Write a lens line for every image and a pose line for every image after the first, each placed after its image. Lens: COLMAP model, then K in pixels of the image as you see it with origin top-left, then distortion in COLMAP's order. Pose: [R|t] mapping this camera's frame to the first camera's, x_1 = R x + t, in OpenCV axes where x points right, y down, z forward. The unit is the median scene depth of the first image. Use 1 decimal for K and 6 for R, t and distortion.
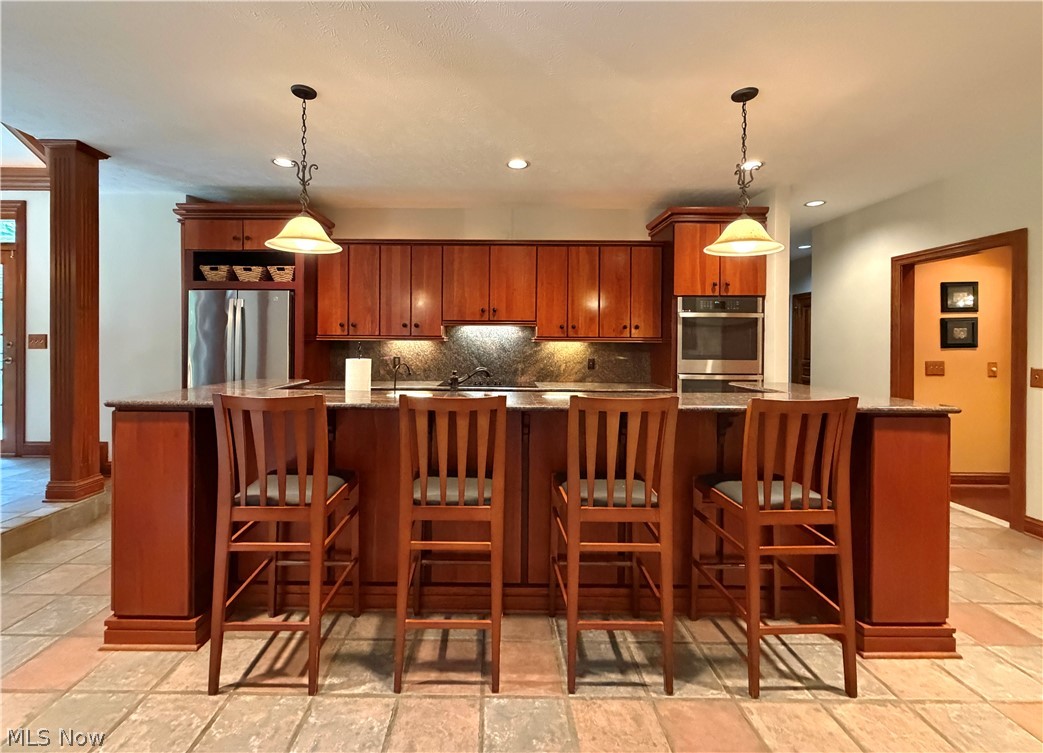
lens RADIAL K [[442.0, 0, 498.2], [0, 442.0, 344.6], [0, 0, 1]] dist [-0.002700, -0.000439]
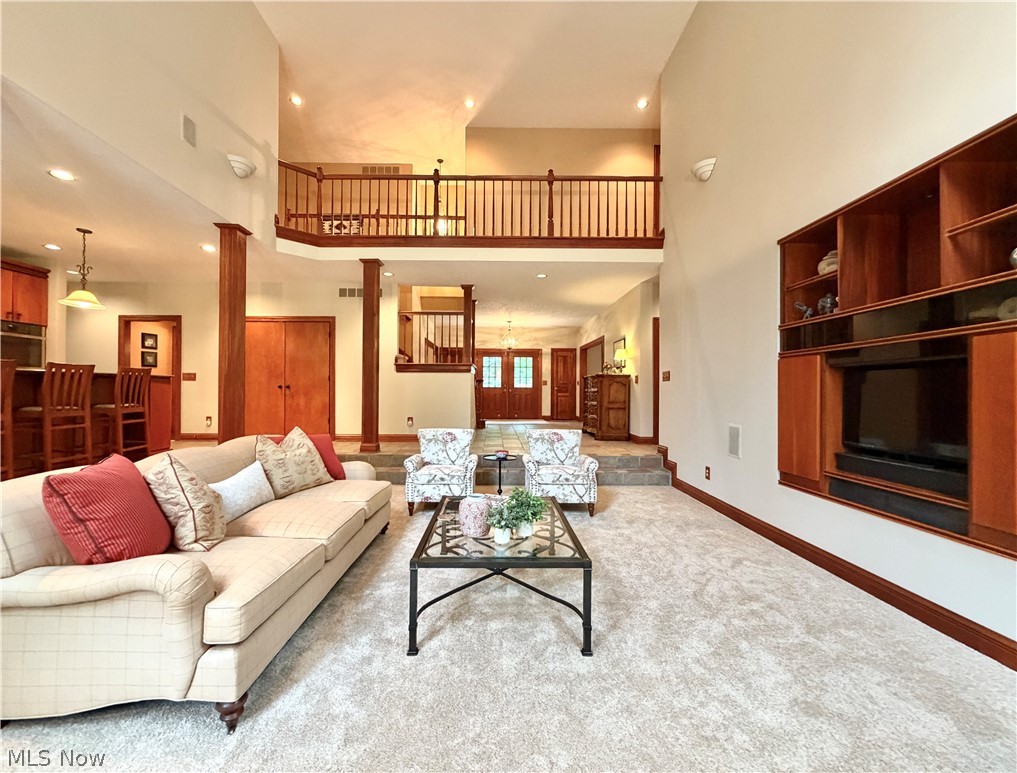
lens RADIAL K [[442.9, 0, 508.5], [0, 442.9, 391.1], [0, 0, 1]] dist [0.000002, -0.000042]
pose [[0.003637, -0.002582, 0.999990, -0.929975], [0.000841, 0.999996, 0.002579, 0.112417], [-0.999993, 0.000832, 0.003640, -0.612982]]
